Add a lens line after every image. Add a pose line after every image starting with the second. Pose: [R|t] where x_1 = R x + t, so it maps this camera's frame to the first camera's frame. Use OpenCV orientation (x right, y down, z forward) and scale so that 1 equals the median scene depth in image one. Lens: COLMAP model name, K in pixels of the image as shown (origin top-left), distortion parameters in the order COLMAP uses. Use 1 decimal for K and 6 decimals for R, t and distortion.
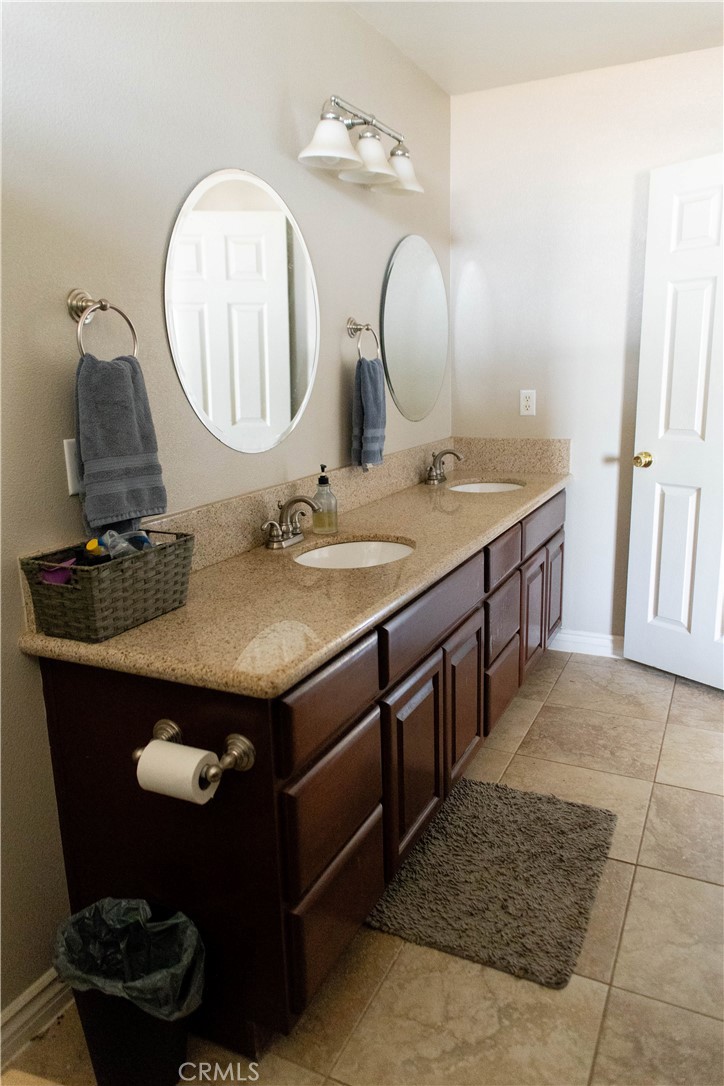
lens RADIAL K [[743.6, 0, 362.0], [0, 743.6, 543.0], [0, 0, 1]] dist [-0.002968, -0.000115]
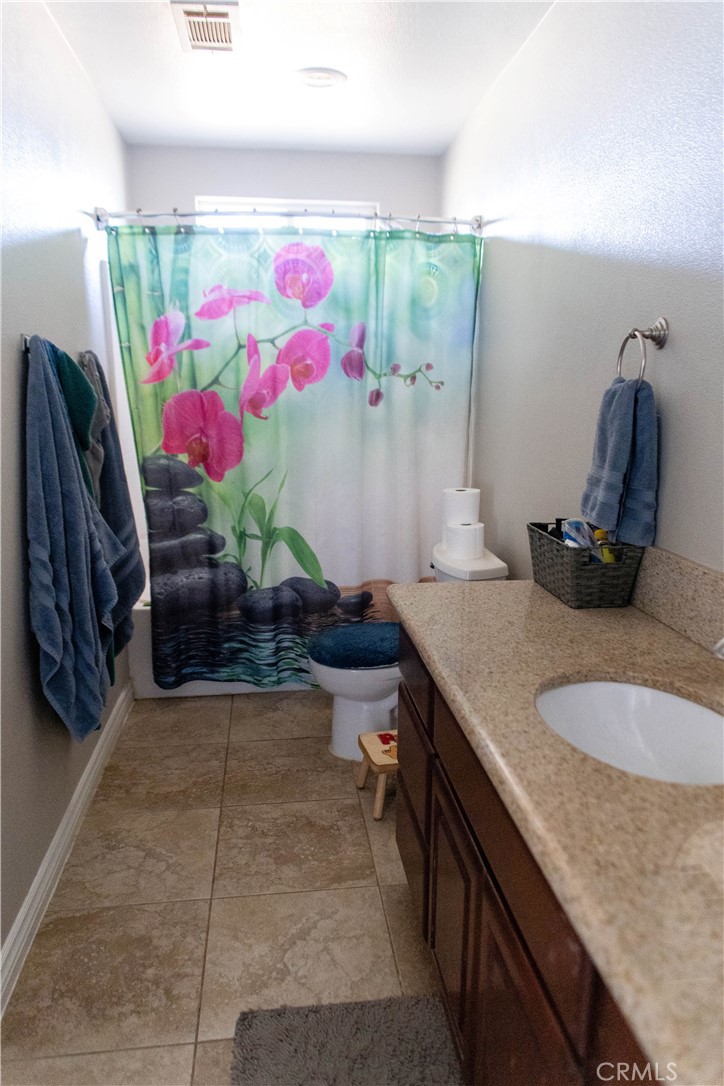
lens RADIAL K [[743.6, 0, 362.0], [0, 743.6, 543.0], [0, 0, 1]] dist [-0.002968, -0.000115]
pose [[-0.832785, 0.138316, -0.536038, 0.600415], [-0.108068, 0.909038, 0.402456, -0.418578], [0.542945, 0.393089, -0.742086, 1.627668]]
